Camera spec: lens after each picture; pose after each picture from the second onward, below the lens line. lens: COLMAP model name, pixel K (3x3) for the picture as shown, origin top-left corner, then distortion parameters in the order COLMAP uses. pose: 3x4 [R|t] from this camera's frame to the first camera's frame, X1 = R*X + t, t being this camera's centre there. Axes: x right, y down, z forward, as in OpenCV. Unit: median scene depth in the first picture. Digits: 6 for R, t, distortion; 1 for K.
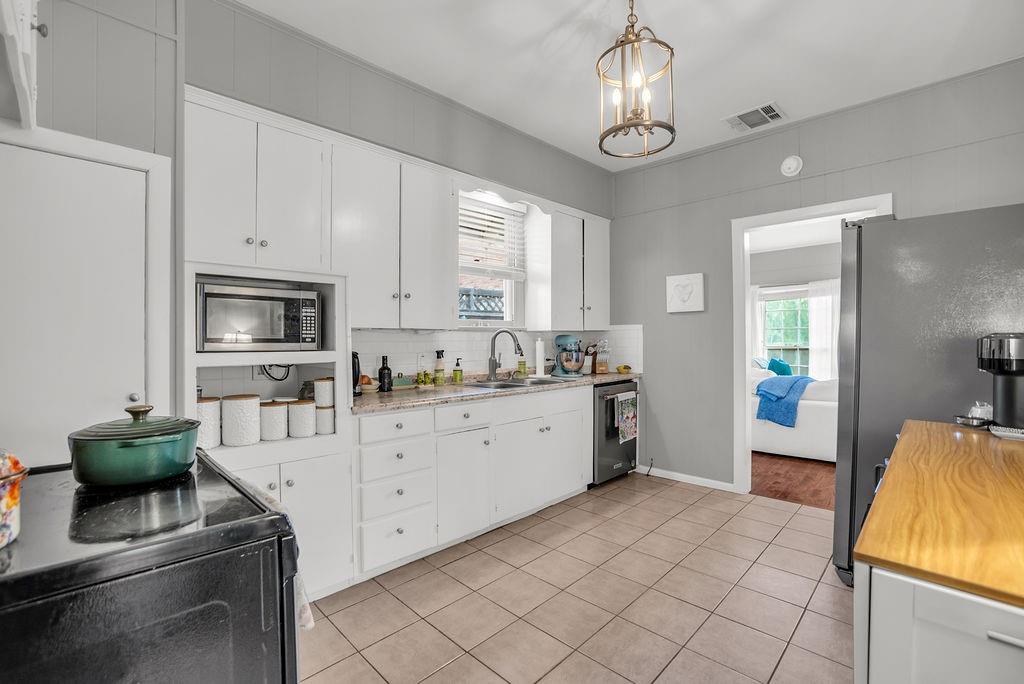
lens RADIAL K [[458.6, 0, 510.2], [0, 458.6, 339.6], [0, 0, 1]] dist [-0.031592, 0.003068]
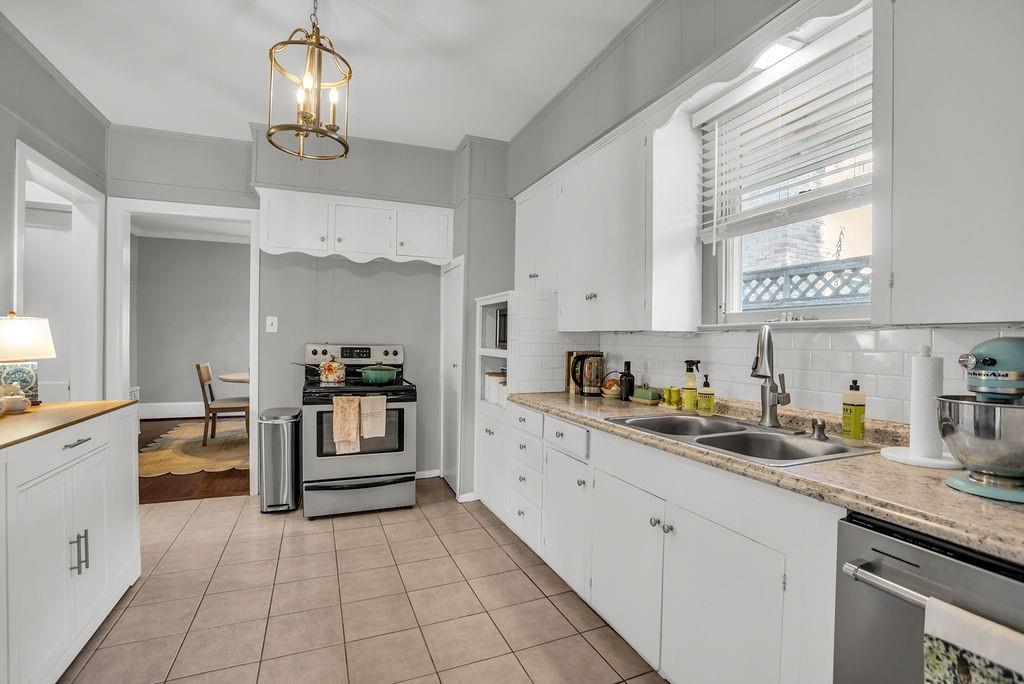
lens RADIAL K [[458.6, 0, 517.5], [0, 458.6, 345.8], [0, 0, 1]] dist [-0.031592, 0.003068]
pose [[-0.378858, 0.008064, -0.925420, 0.621999], [-0.006767, 0.999911, 0.011483, -0.004070], [0.925430, 0.010613, -0.378770, 1.096259]]
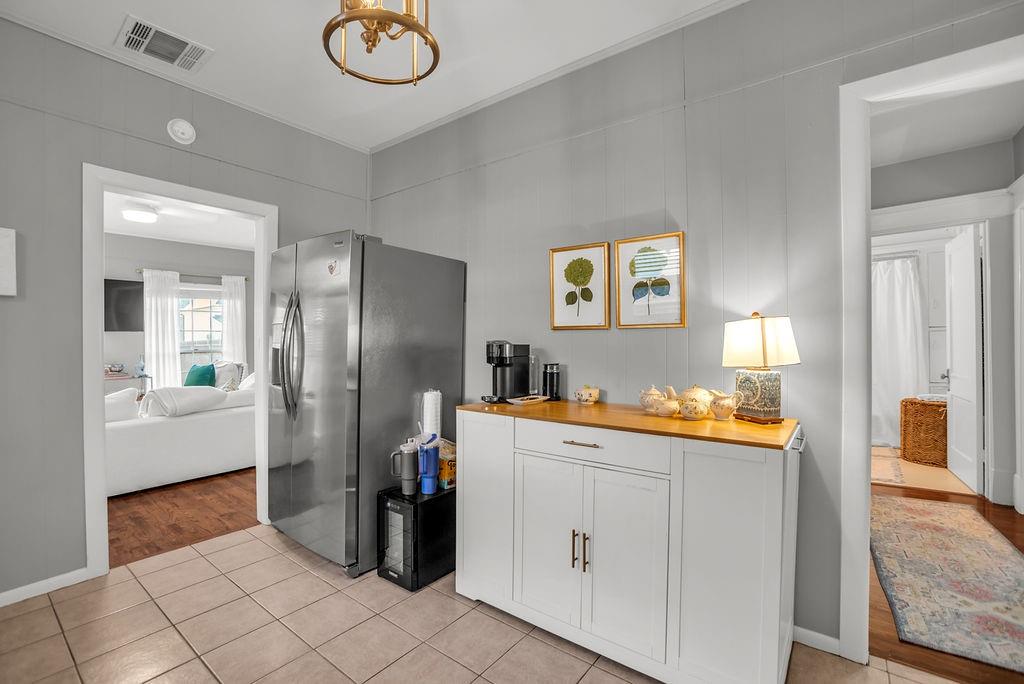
lens RADIAL K [[458.6, 0, 503.5], [0, 458.6, 338.1], [0, 0, 1]] dist [-0.031592, 0.003068]
pose [[-0.113448, 0.013160, 0.993457, -0.250424], [0.002960, 0.999912, -0.012908, -0.001021], [-0.993540, 0.001476, -0.113477, 0.546657]]
